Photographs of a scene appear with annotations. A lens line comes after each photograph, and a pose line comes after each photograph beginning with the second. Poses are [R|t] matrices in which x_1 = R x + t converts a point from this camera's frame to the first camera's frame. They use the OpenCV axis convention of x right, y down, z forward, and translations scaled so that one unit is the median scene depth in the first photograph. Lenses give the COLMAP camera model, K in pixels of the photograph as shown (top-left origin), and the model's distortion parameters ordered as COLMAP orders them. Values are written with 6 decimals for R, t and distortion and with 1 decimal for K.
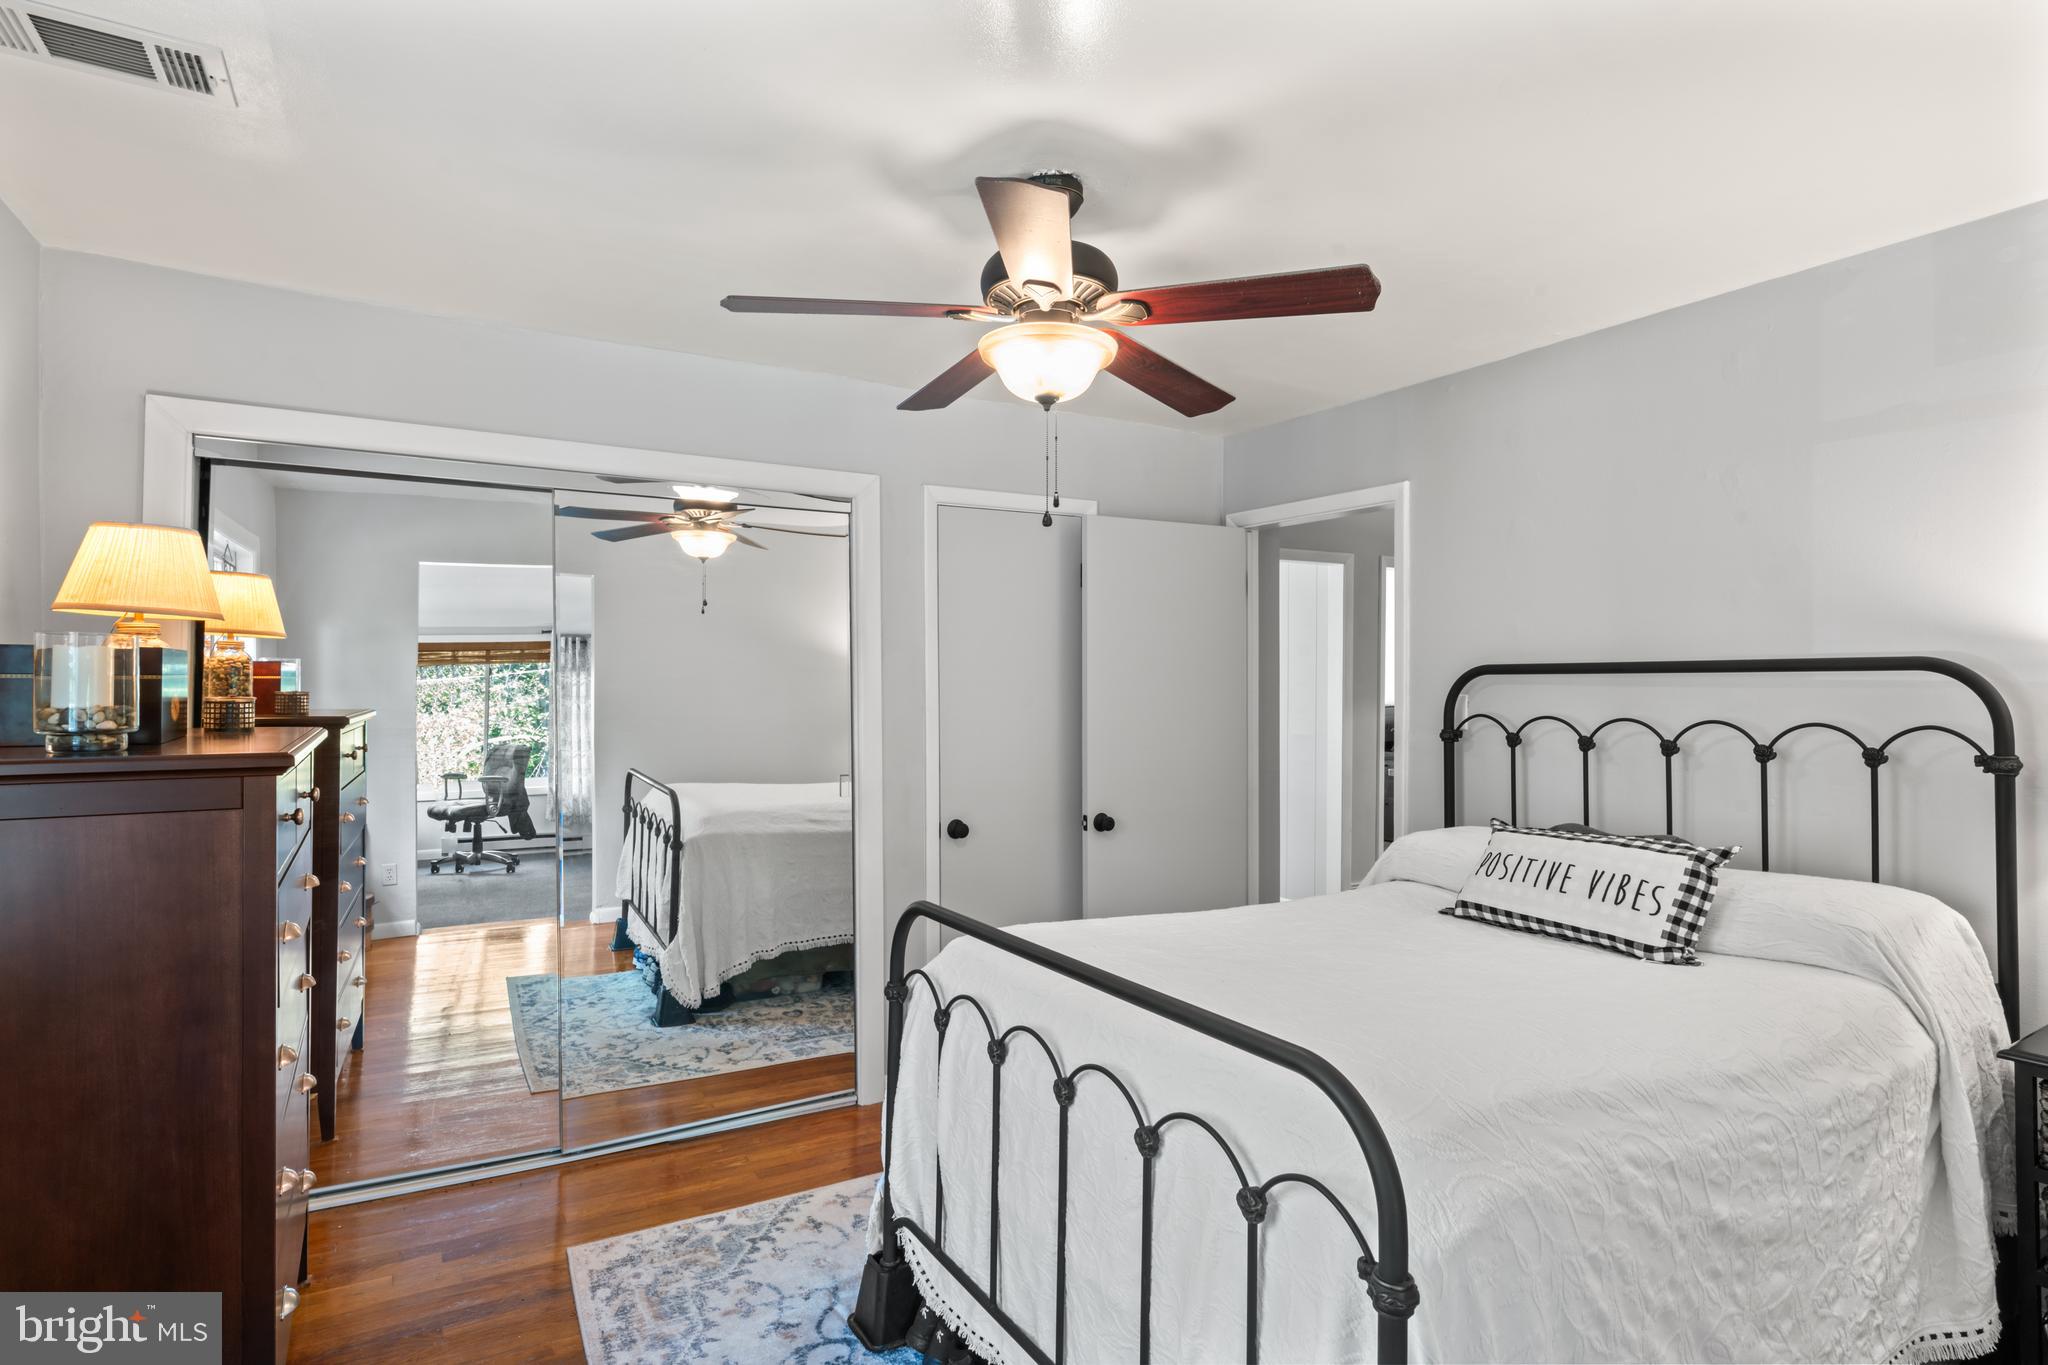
lens RADIAL K [[1046.5, 0, 1024.0], [0, 1046.5, 682.5], [0, 0, 1]] dist [0.000123, 0.001424]
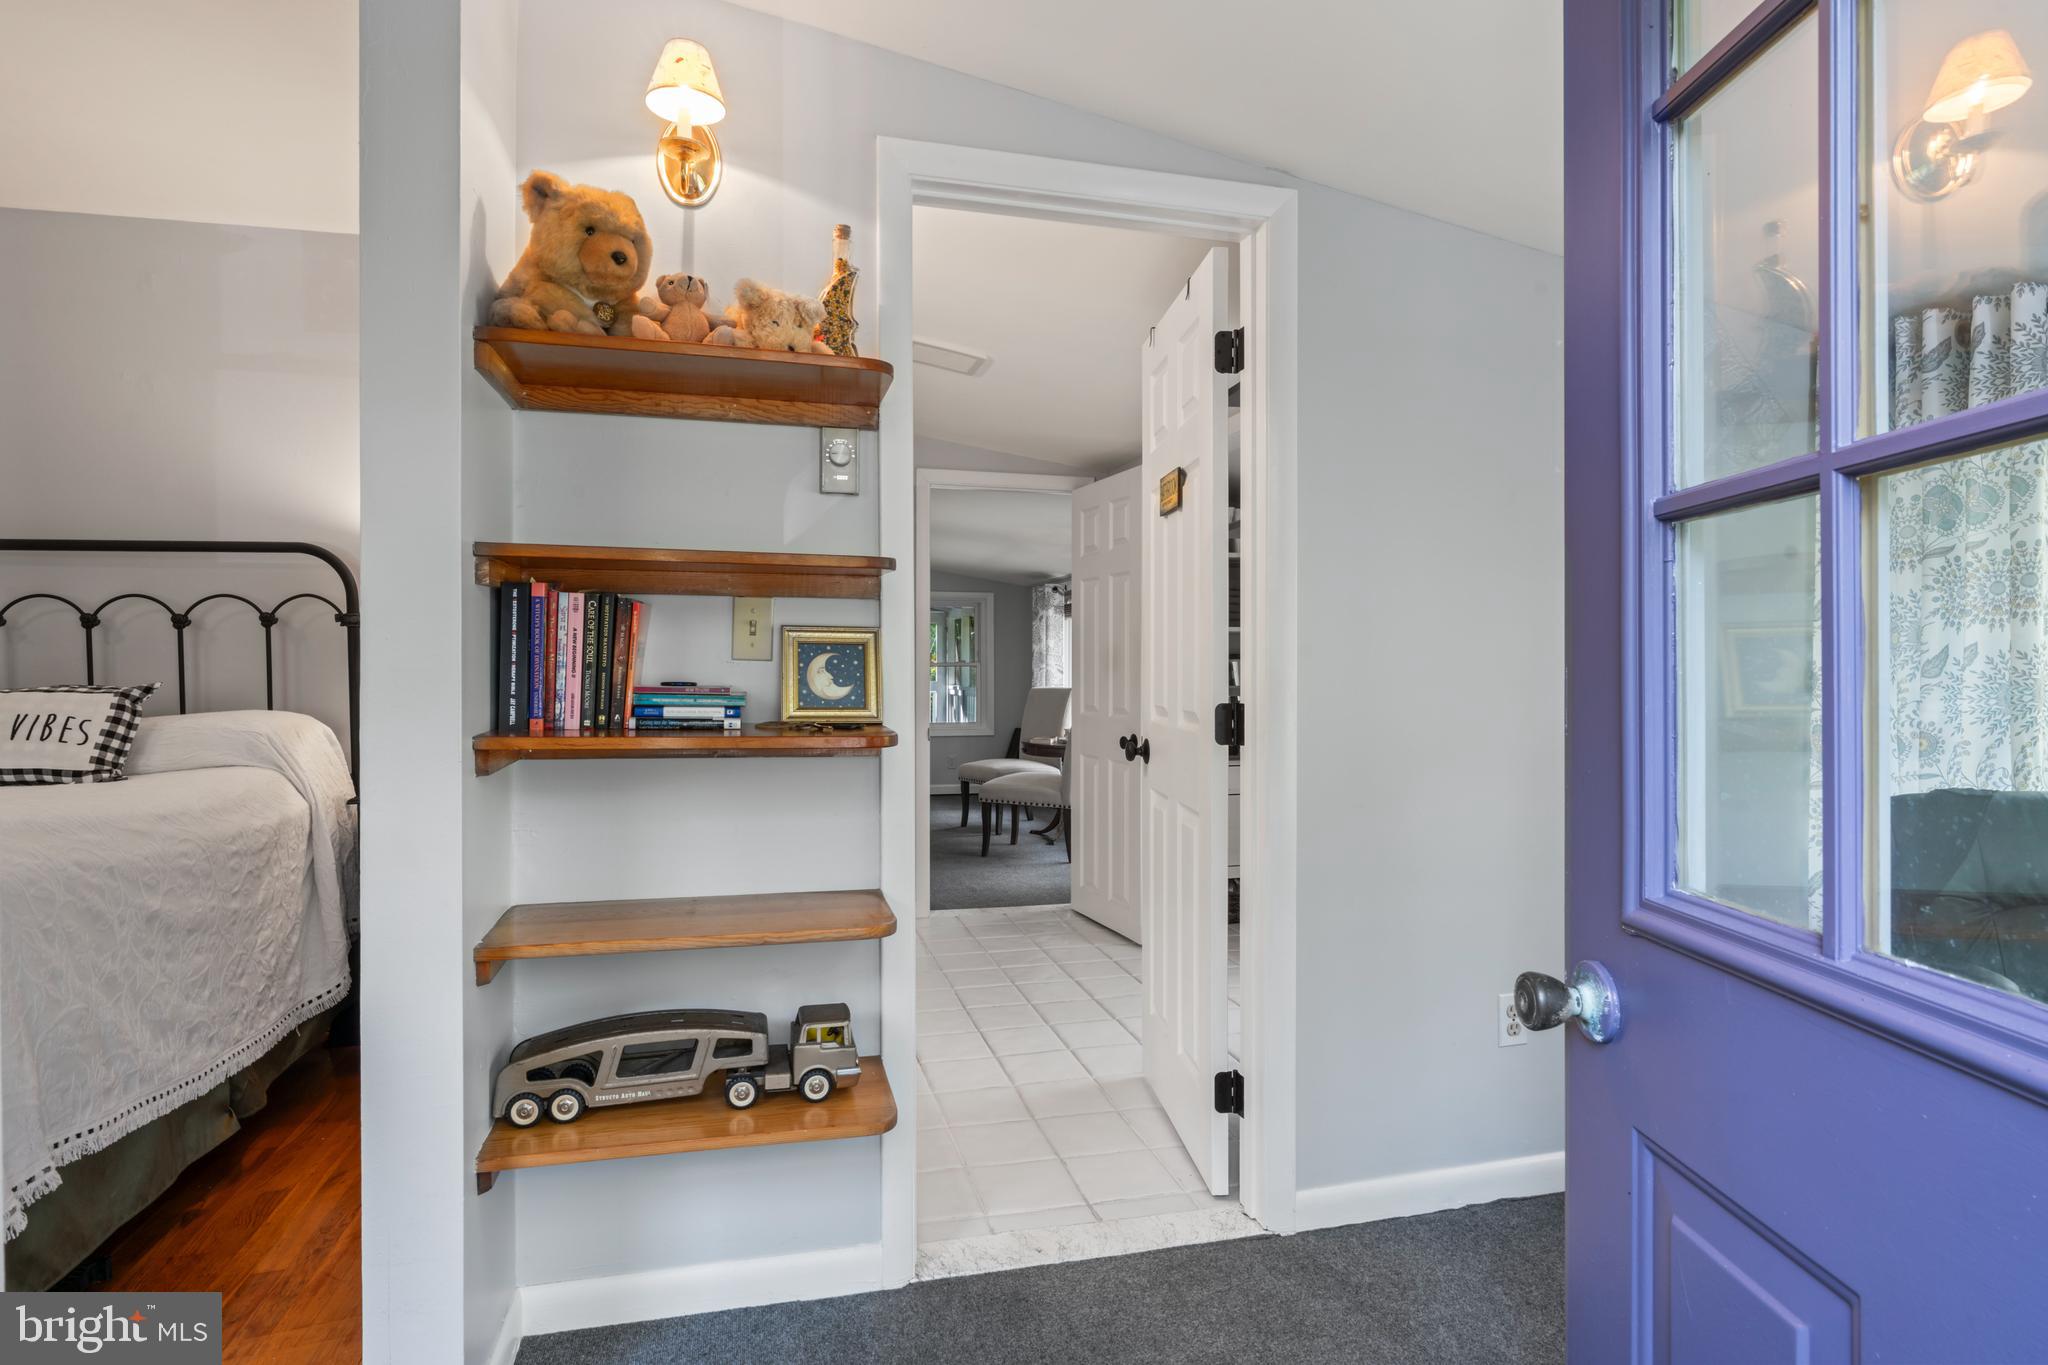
lens RADIAL K [[1092.1, 0, 1024.0], [0, 1092.1, 682.5], [0, 0, 1]] dist [-0.000389, 0.000029]
pose [[0.292607, -0.013803, 0.956133, -0.221320], [0.012000, 0.999870, 0.010763, 0.157200], [-0.956157, 0.008324, 0.292735, -0.309396]]
